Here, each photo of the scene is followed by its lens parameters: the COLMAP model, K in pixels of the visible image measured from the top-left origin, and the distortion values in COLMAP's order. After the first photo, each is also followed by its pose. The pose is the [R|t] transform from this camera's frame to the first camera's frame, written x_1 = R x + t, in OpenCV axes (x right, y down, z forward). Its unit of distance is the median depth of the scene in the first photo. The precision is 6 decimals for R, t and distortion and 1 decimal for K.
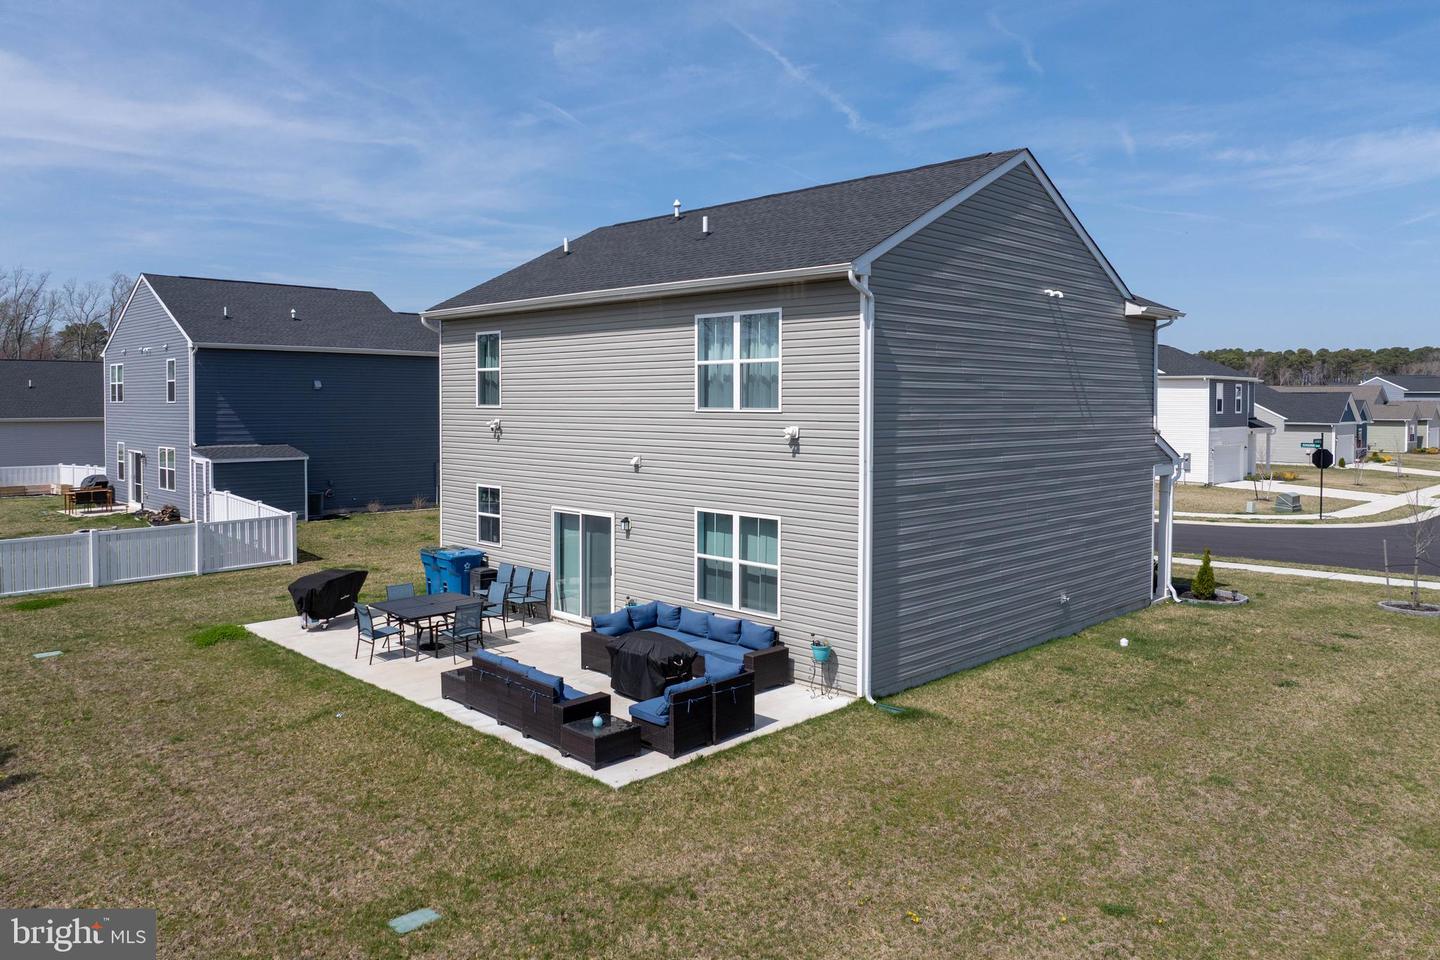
lens RADIAL K [[1021.1, 0, 720.0], [0, 1021.1, 480.0], [0, 0, 1]] dist [-0.046892, 0.003515]
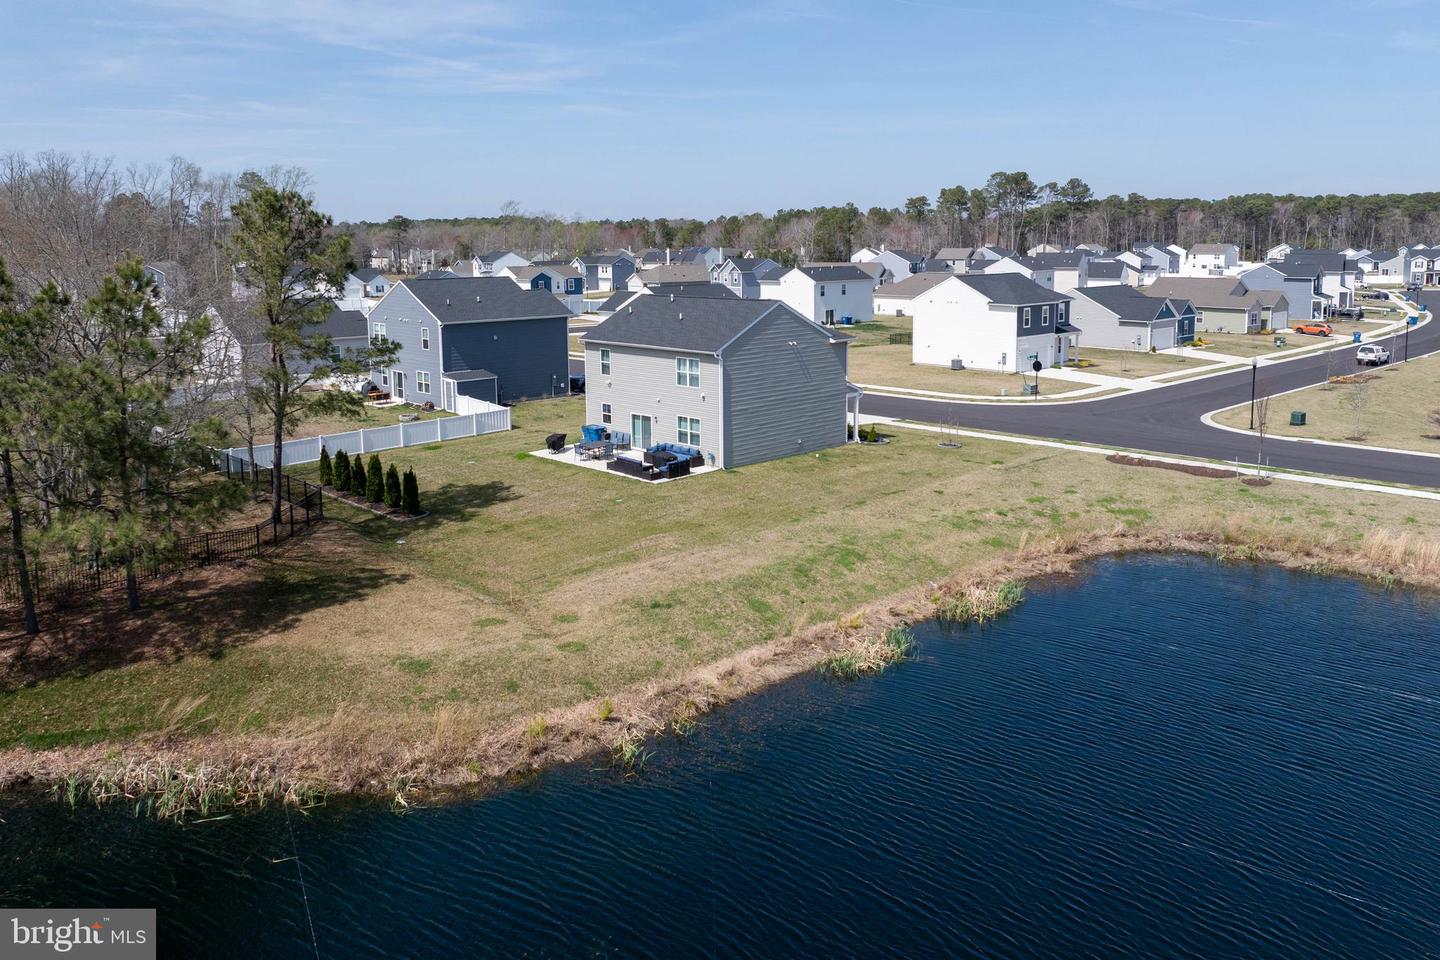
lens RADIAL K [[1021.1, 0, 720.0], [0, 1021.1, 480.0], [0, 0, 1]] dist [-0.046892, 0.003515]
pose [[0.999732, -0.006674, -0.022165, 0.161459], [0.009826, 0.989336, 0.145321, -0.209216], [0.020958, -0.145500, 0.989136, -1.980476]]
